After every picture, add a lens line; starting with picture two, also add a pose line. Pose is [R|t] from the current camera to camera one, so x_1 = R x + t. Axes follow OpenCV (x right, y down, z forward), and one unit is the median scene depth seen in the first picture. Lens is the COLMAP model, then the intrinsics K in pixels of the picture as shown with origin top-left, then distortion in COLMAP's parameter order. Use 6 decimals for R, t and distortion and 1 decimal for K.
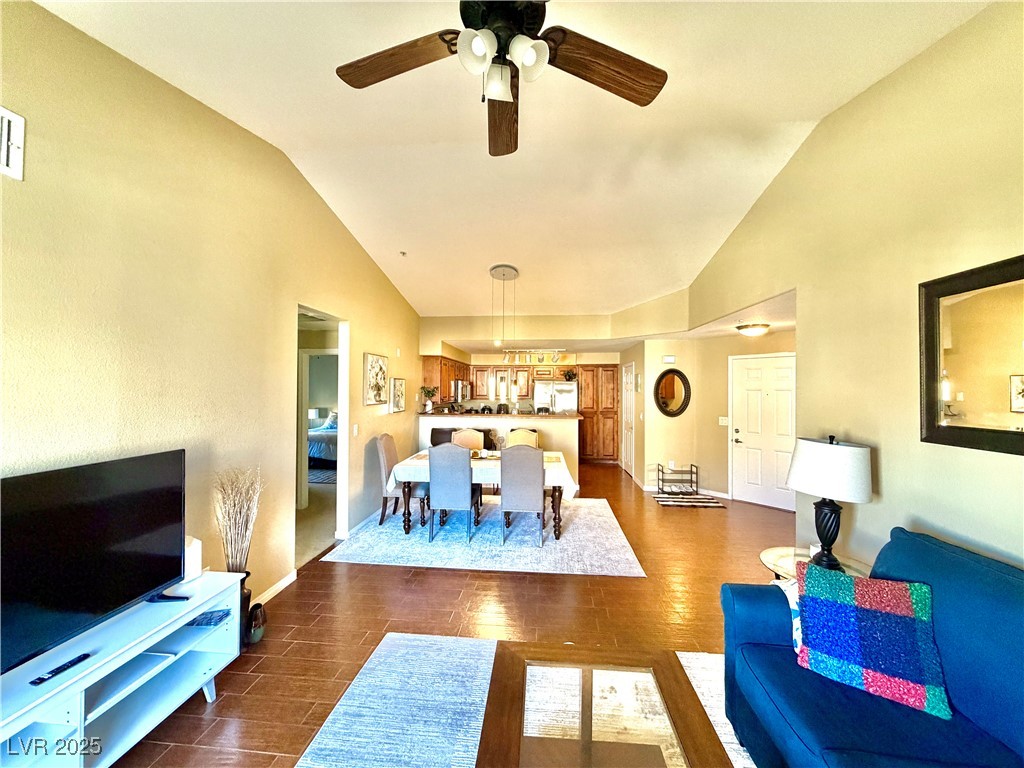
lens RADIAL K [[407.8, 0, 507.6], [0, 407.8, 384.7], [0, 0, 1]] dist [-0.000562, 0.000106]
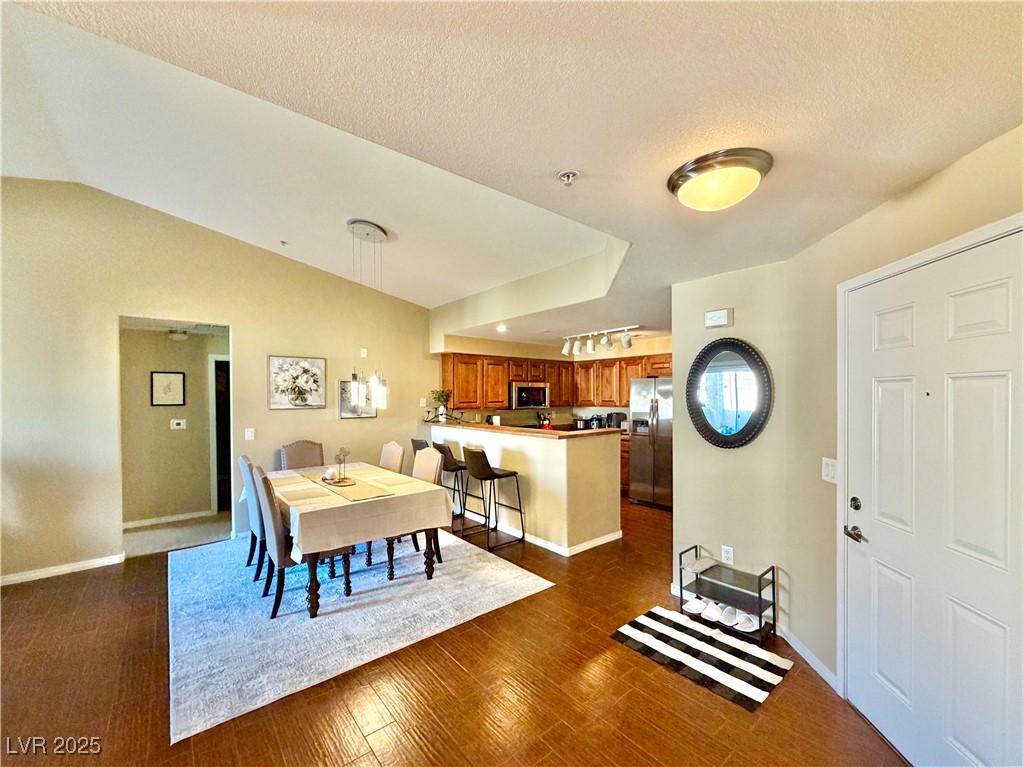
lens RADIAL K [[417.6, 0, 507.4], [0, 417.6, 399.8], [0, 0, 1]] dist [-0.001550, -0.000030]
pose [[0.703751, -0.002254, -0.710443, 0.521605], [0.016604, 0.999774, 0.013276, 0.016116], [0.710252, -0.021139, 0.703630, 0.480588]]
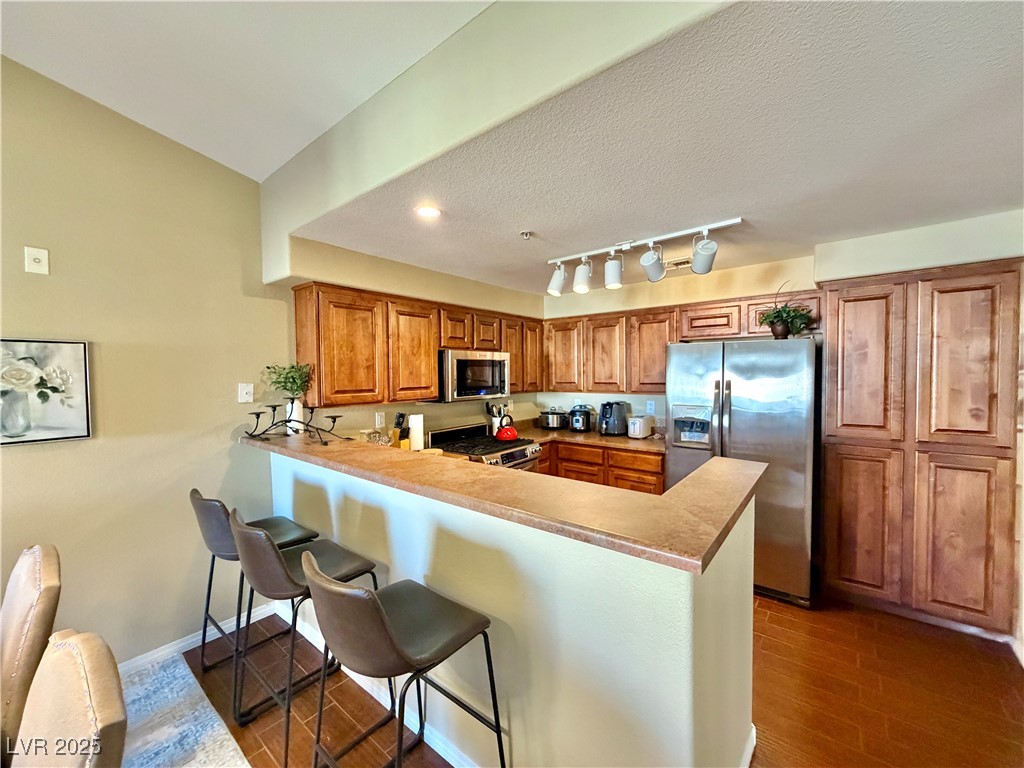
lens RADIAL K [[407.8, 0, 507.6], [0, 407.8, 384.7], [0, 0, 1]] dist [-0.000562, 0.000106]
pose [[0.831054, 0.001386, -0.556190, 0.190816], [0.021488, 0.999170, 0.034598, 0.014805], [0.555776, -0.040704, 0.830335, 0.788239]]
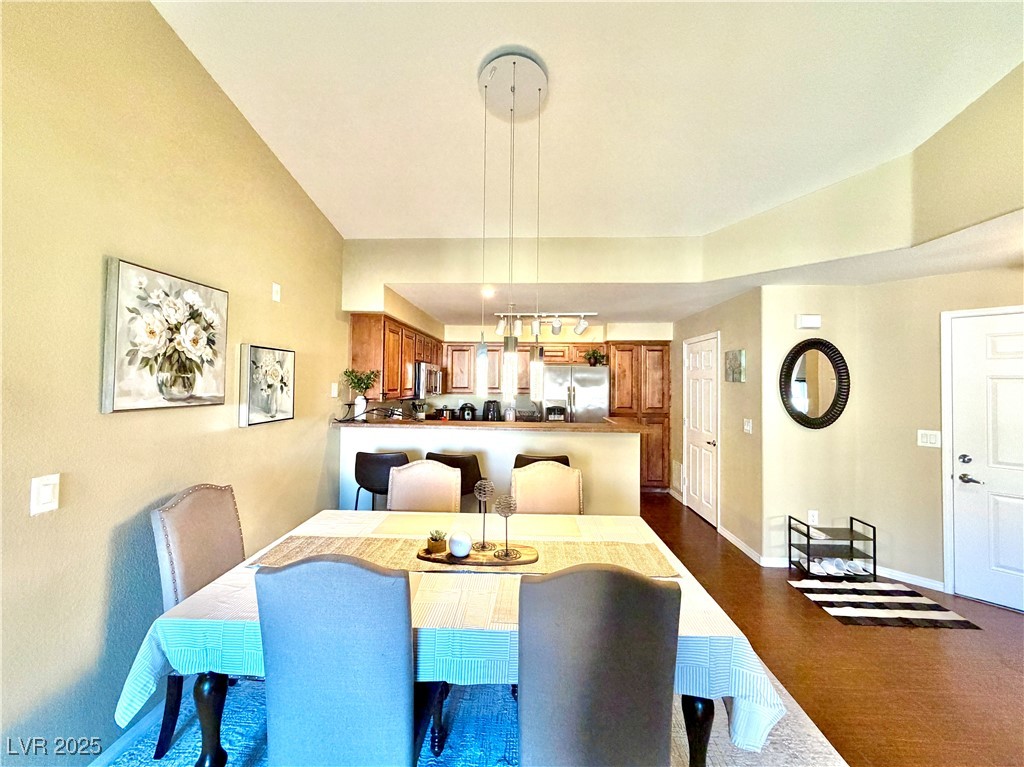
lens RADIAL K [[418.3, 0, 508.0], [0, 418.3, 373.3], [0, 0, 1]] dist [0.000168, 0.000055]
pose [[0.998958, 0.005608, 0.045284, -0.023297], [-0.005097, 0.999922, -0.011402, 0.014088], [-0.045345, 0.011159, 0.998909, 0.437072]]
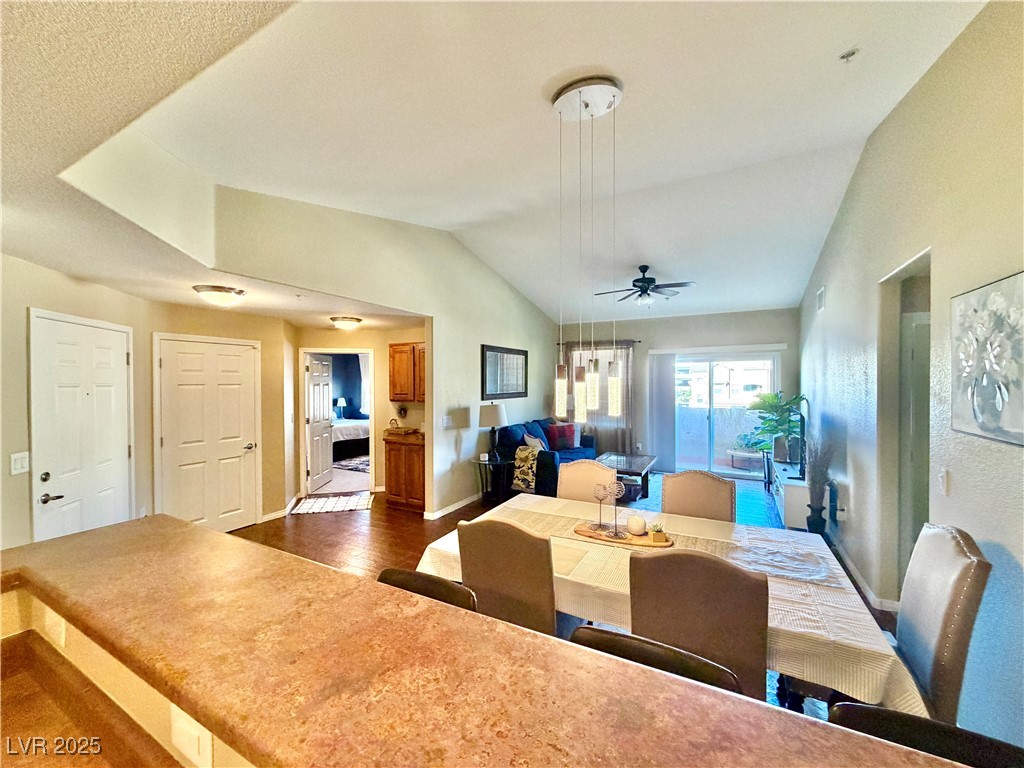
lens RADIAL K [[407.8, 0, 507.6], [0, 407.8, 384.7], [0, 0, 1]] dist [-0.000562, 0.000106]
pose [[-0.918887, -0.007282, 0.394454, -0.073791], [-0.006364, 0.999973, 0.003637, 0.005137], [-0.394470, 0.000832, -0.918909, 1.046031]]
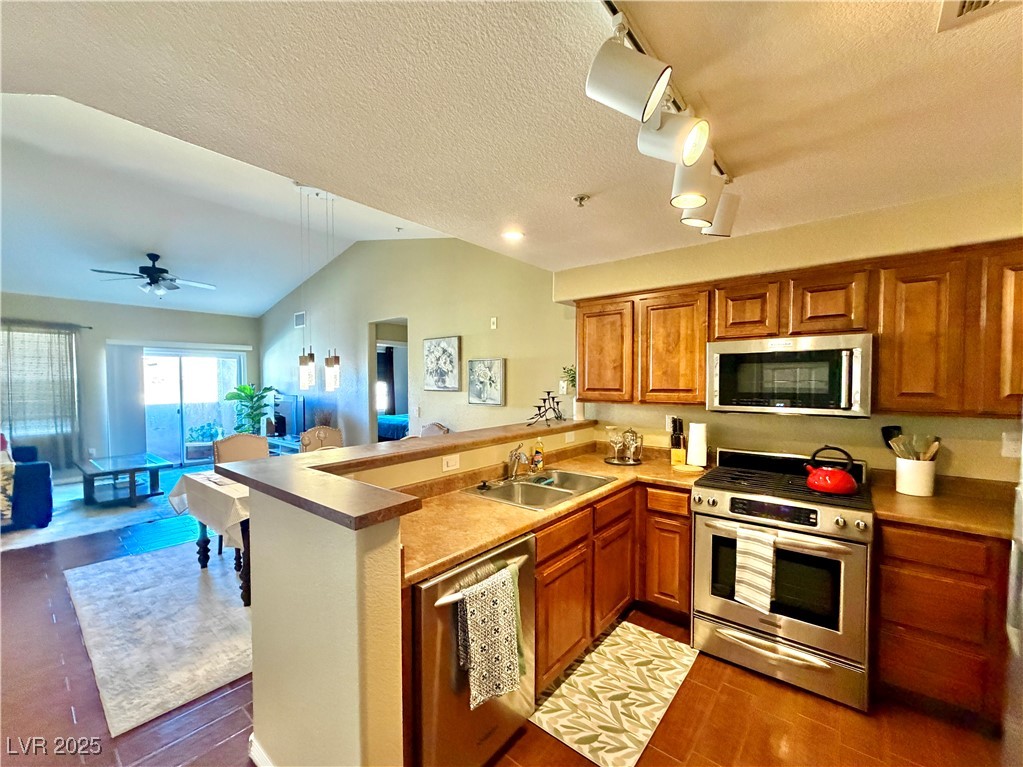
lens RADIAL K [[420.4, 0, 506.9], [0, 420.4, 395.0], [0, 0, 1]] dist [0.001164, 0.000103]
pose [[-0.566108, 0.023471, -0.823997, 0.281254], [0.006548, 0.999691, 0.023977, 0.025962], [0.824305, 0.008178, -0.566087, 1.214384]]
